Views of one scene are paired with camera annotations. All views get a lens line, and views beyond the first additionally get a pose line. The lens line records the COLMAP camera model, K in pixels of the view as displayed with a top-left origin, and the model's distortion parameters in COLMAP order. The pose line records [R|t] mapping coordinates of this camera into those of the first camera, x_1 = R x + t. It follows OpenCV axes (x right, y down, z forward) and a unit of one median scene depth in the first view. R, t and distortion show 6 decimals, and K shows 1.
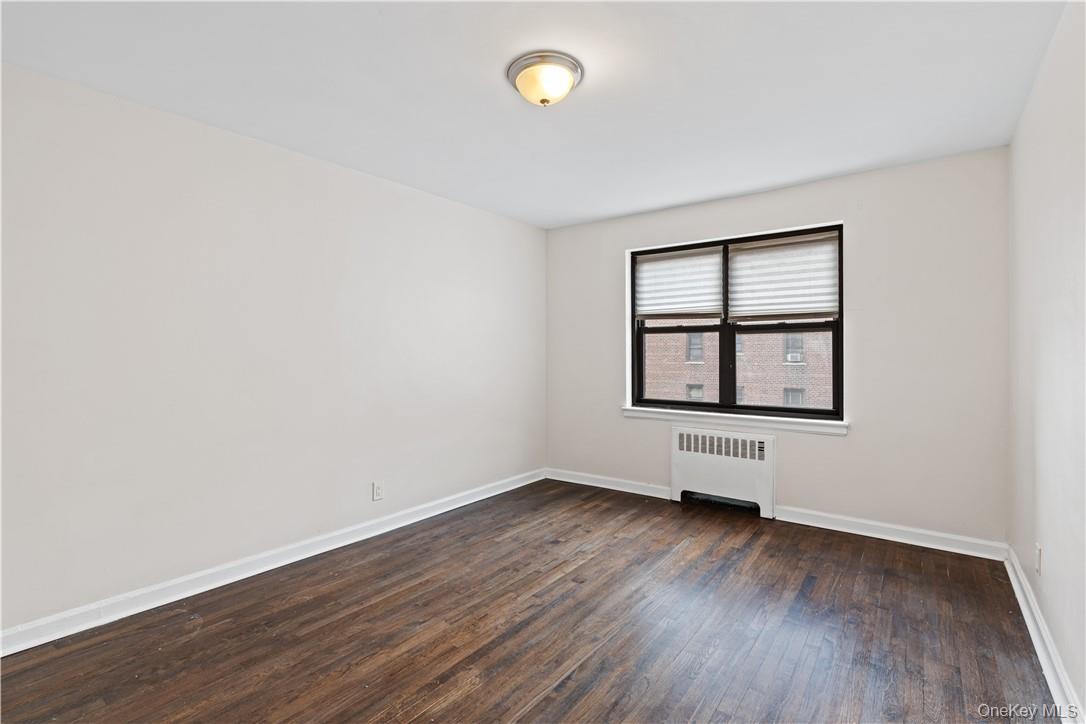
lens RADIAL K [[497.1, 0, 540.4], [0, 497.1, 354.3], [0, 0, 1]] dist [-0.006369, 0.000928]
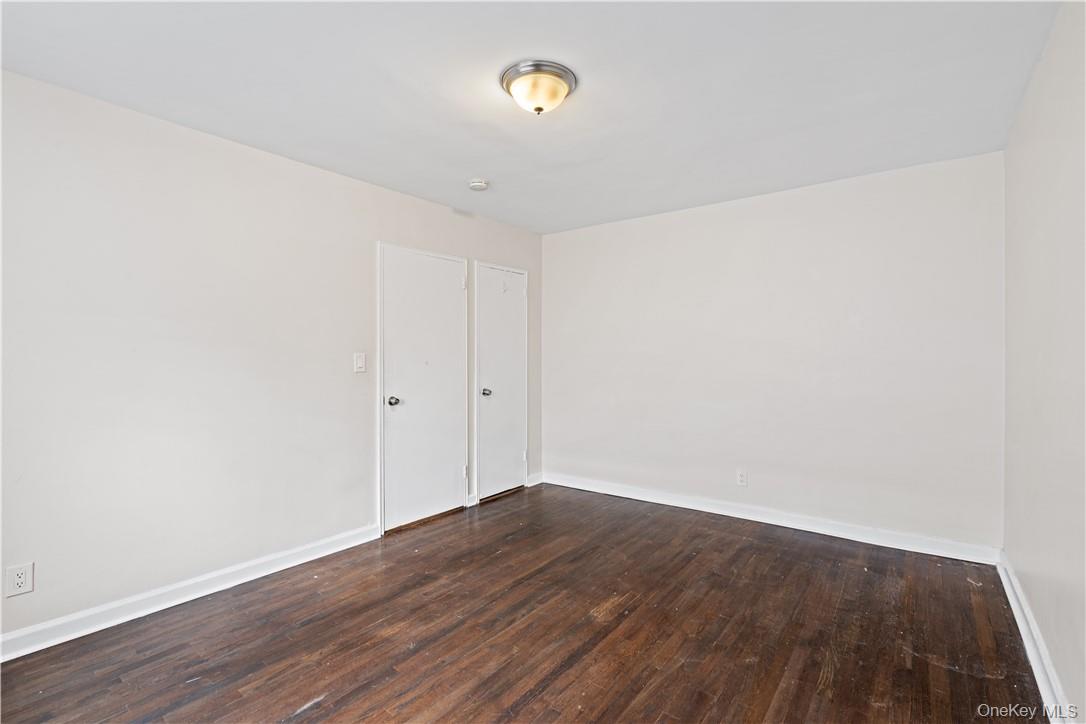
lens RADIAL K [[497.1, 0, 540.4], [0, 497.1, 354.3], [0, 0, 1]] dist [-0.006369, 0.000928]
pose [[-0.999934, 0.007578, -0.008597, 0.009942], [0.007559, 0.999969, 0.002209, -0.008623], [0.008613, 0.002144, -0.999961, 1.162728]]
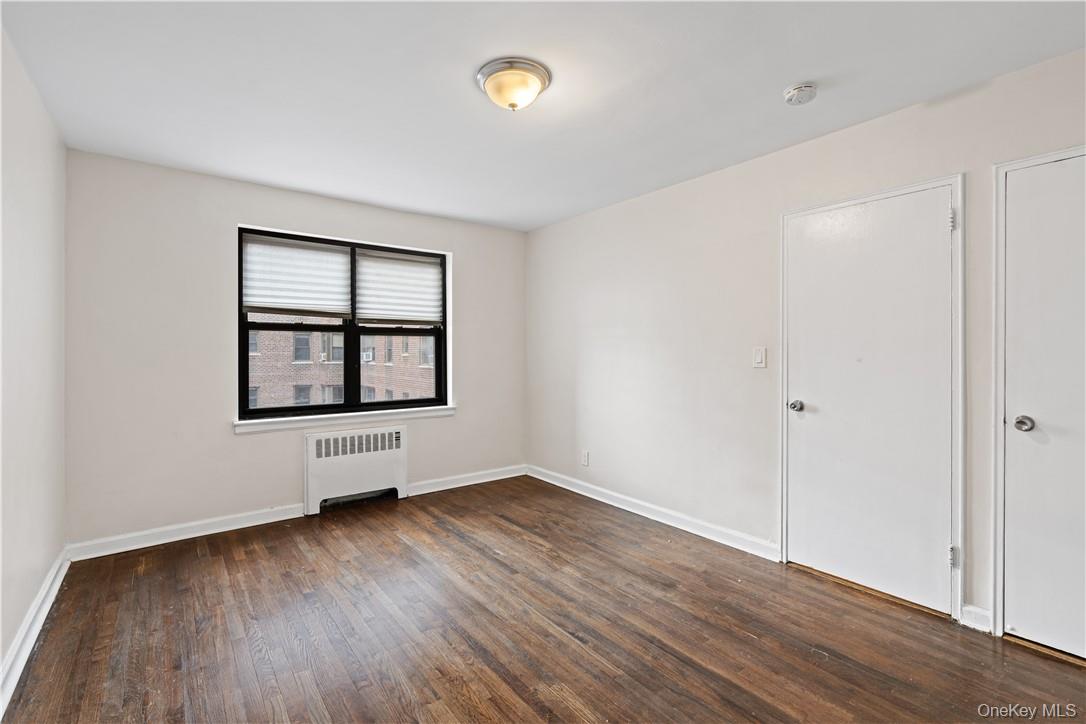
lens RADIAL K [[493.5, 0, 539.1], [0, 493.5, 358.1], [0, 0, 1]] dist [-0.011016, 0.000172]
pose [[0.254964, -0.010028, 0.966898, -0.546701], [0.003655, 0.999949, 0.009407, -0.001177], [-0.966944, 0.001136, 0.254988, 0.400223]]
